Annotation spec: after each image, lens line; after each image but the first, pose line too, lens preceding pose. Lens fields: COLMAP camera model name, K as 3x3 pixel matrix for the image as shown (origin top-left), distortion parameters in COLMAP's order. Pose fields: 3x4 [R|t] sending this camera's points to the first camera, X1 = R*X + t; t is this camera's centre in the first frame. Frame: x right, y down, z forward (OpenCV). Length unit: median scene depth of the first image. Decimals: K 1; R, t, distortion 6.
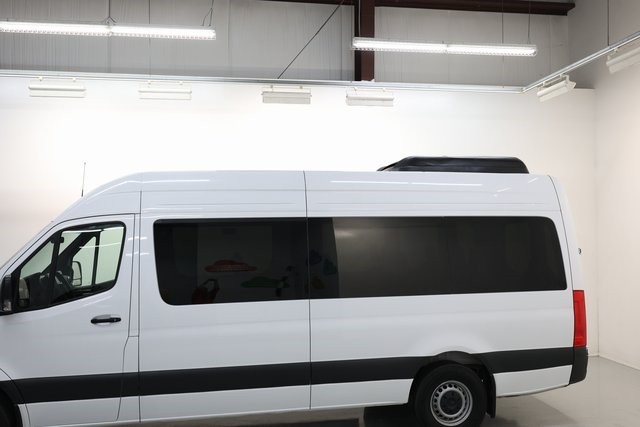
lens RADIAL K [[581.4, 0, 320.3], [0, 581.4, 209.1], [0, 0, 1]] dist [-0.002167, 0.000000]
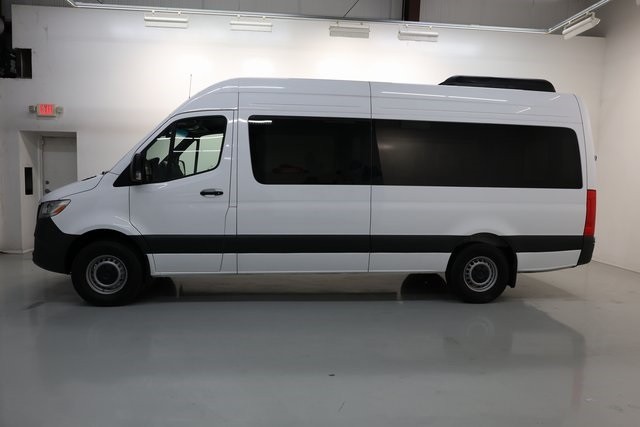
lens RADIAL K [[454.1, 0, 318.5], [0, 454.1, 210.1], [0, 0, 1]] dist [-0.031972, 0.023025]
pose [[0.996837, 0.037452, -0.070093, -0.057389], [-0.029122, 0.992787, 0.116300, 0.093376], [0.073943, -0.113891, 0.990738, 0.027583]]
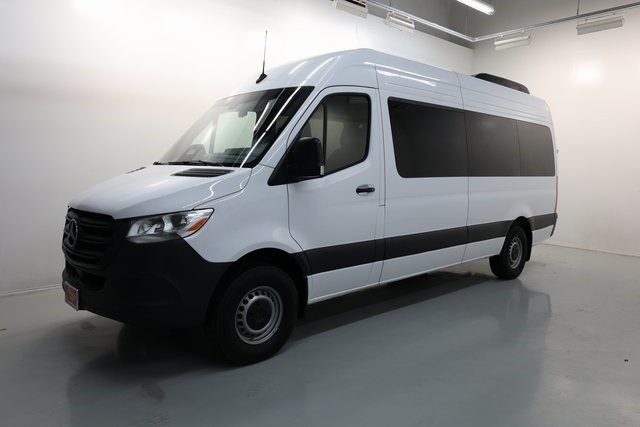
lens RADIAL K [[454.1, 0, 303.4], [0, 454.1, 229.0], [0, 0, 1]] dist [-0.031972, 0.023025]
pose [[0.862840, -0.042681, 0.503671, -0.764800], [-0.043460, 0.986475, 0.158045, 0.121040], [-0.503605, -0.158257, 0.849316, 0.323128]]
